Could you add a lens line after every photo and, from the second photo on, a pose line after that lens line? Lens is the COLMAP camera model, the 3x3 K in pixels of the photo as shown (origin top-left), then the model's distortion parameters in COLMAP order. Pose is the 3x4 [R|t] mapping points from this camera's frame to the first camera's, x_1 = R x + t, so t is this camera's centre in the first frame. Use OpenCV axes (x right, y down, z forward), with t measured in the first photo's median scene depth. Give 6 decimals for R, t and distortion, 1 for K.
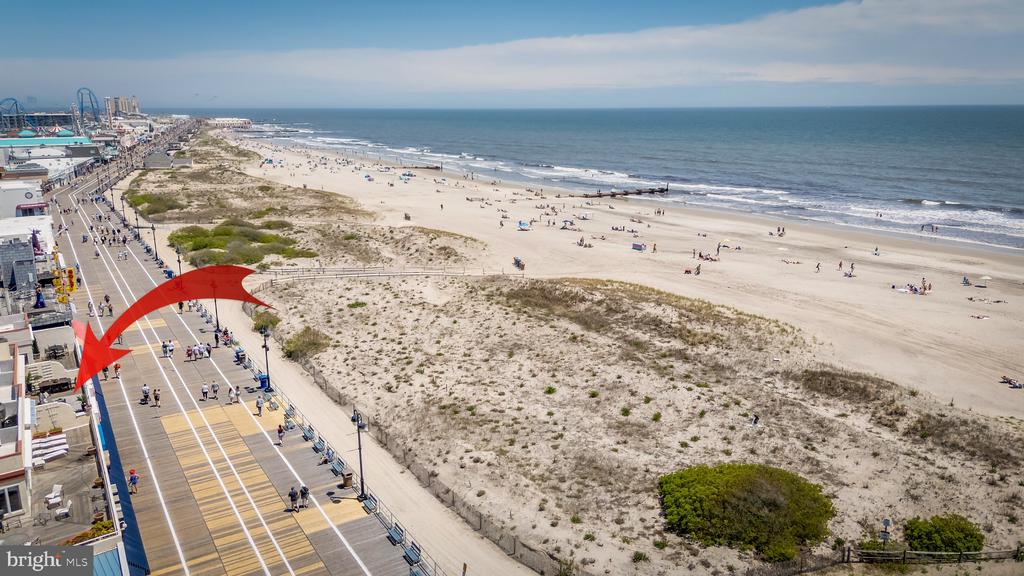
lens RADIAL K [[751.4, 0, 519.6], [0, 751.4, 286.5], [0, 0, 1]] dist [0.067260, -0.031161]
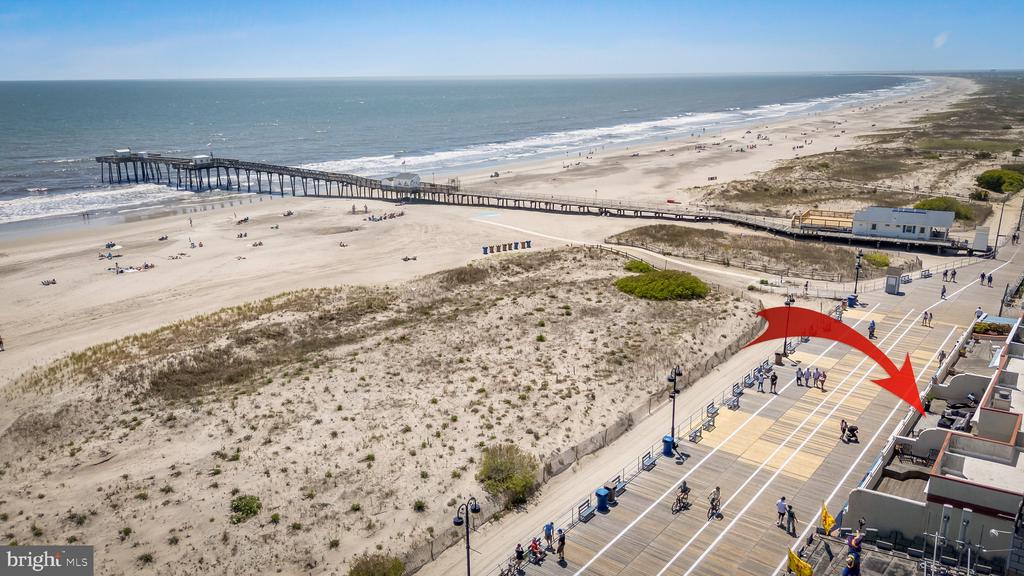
lens RADIAL K [[751.4, 0, 510.3], [0, 751.4, 290.0], [0, 0, 1]] dist [0.067260, -0.031161]
pose [[-0.326829, -0.252679, 0.910679, -0.665754], [0.229795, 0.913431, 0.335913, -0.222354], [-0.916721, 0.319056, -0.240472, 0.898975]]
